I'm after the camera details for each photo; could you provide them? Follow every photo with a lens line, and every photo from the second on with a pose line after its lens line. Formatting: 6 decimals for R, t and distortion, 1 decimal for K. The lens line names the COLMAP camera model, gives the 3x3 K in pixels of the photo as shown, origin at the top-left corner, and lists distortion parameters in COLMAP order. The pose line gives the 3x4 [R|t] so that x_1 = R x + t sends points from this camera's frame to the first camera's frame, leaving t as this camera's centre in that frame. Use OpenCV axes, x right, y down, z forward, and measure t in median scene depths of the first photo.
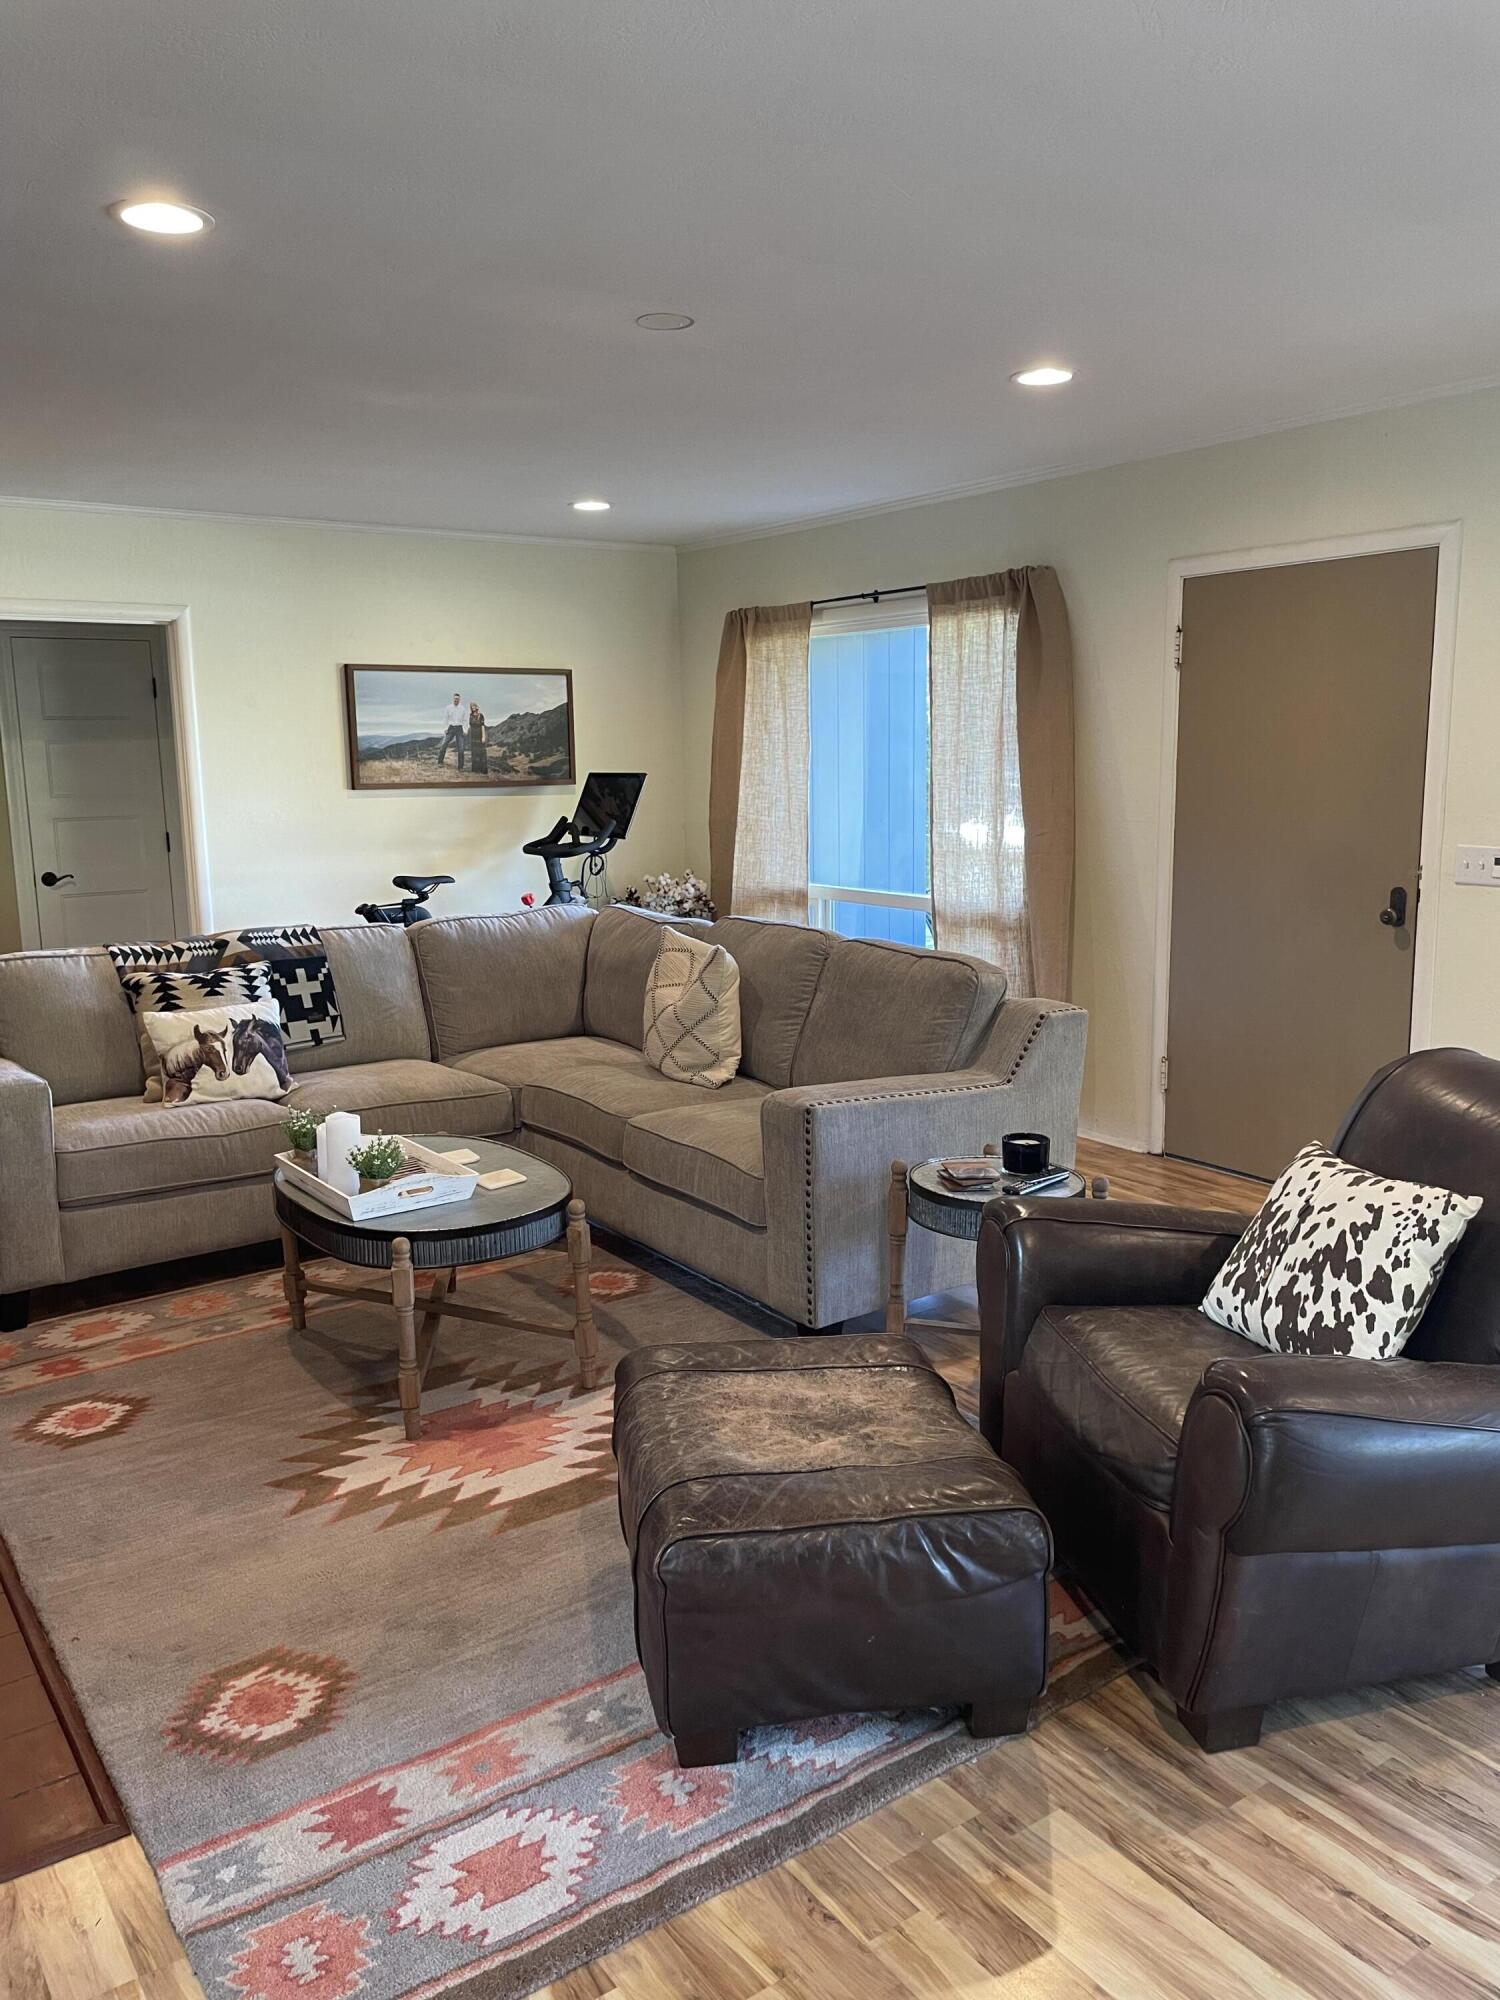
lens RADIAL K [[1513.6, 0, 744.9], [0, 1513.6, 1010.1], [0, 0, 1]] dist [0.033117, -0.014201]
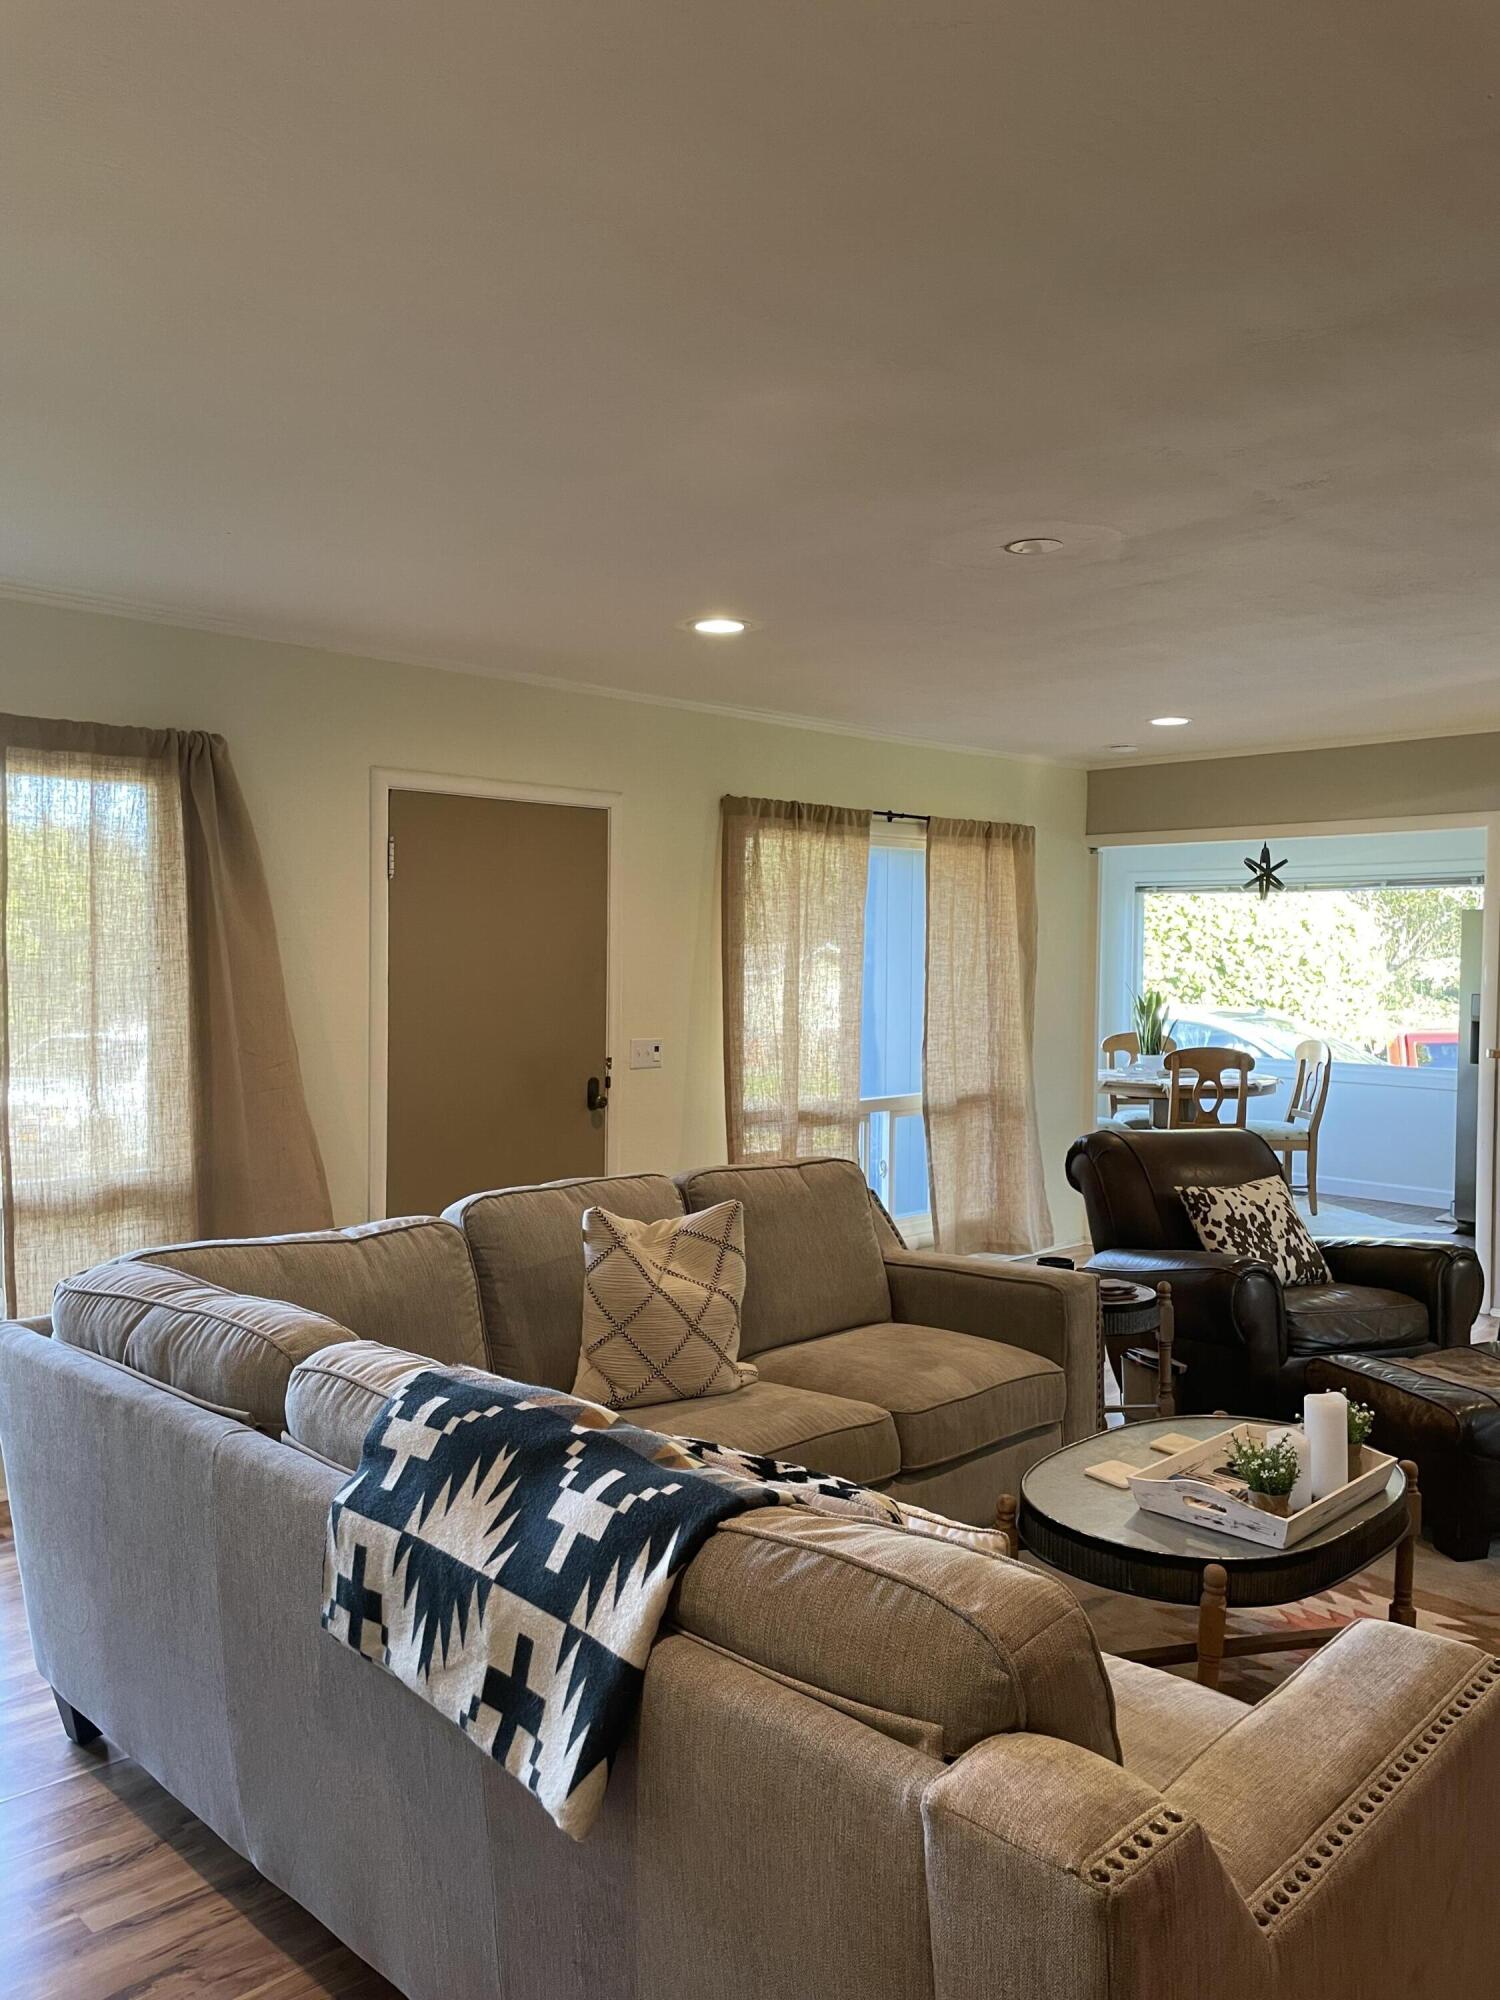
lens RADIAL K [[1513.6, 0, 741.5], [0, 1513.6, 987.7], [0, 0, 1]] dist [0.033117, -0.014201]
pose [[-0.155588, -0.001806, 0.987820, -0.813229], [0.165135, 0.985879, 0.027813, -0.172645], [-0.973921, 0.167451, -0.153092, 1.103662]]
